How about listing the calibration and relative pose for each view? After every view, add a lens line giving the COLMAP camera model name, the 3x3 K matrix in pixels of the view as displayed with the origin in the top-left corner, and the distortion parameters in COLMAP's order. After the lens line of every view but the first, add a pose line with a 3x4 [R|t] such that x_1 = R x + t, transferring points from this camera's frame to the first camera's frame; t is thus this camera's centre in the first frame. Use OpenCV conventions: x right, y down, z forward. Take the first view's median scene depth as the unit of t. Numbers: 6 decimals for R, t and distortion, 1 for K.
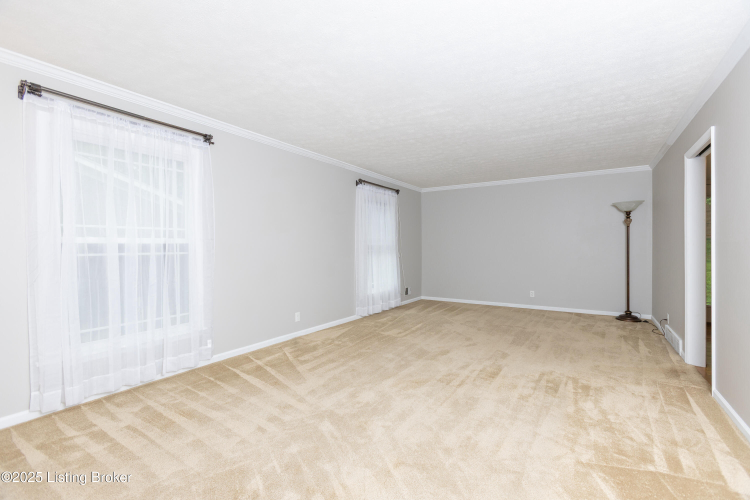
lens RADIAL K [[336.2, 0, 391.1], [0, 336.2, 253.0], [0, 0, 1]] dist [-0.004132, 0.004123]
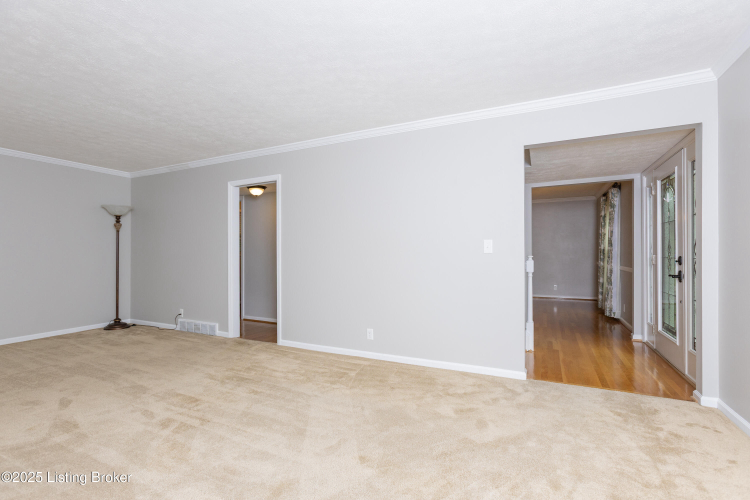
lens RADIAL K [[336.2, 0, 381.3], [0, 336.2, 252.4], [0, 0, 1]] dist [-0.004132, 0.004123]
pose [[-0.102843, 0.008879, 0.994658, -0.588702], [0.023730, 0.999697, -0.006470, 0.011797], [-0.994415, 0.022938, -0.103022, 0.607668]]
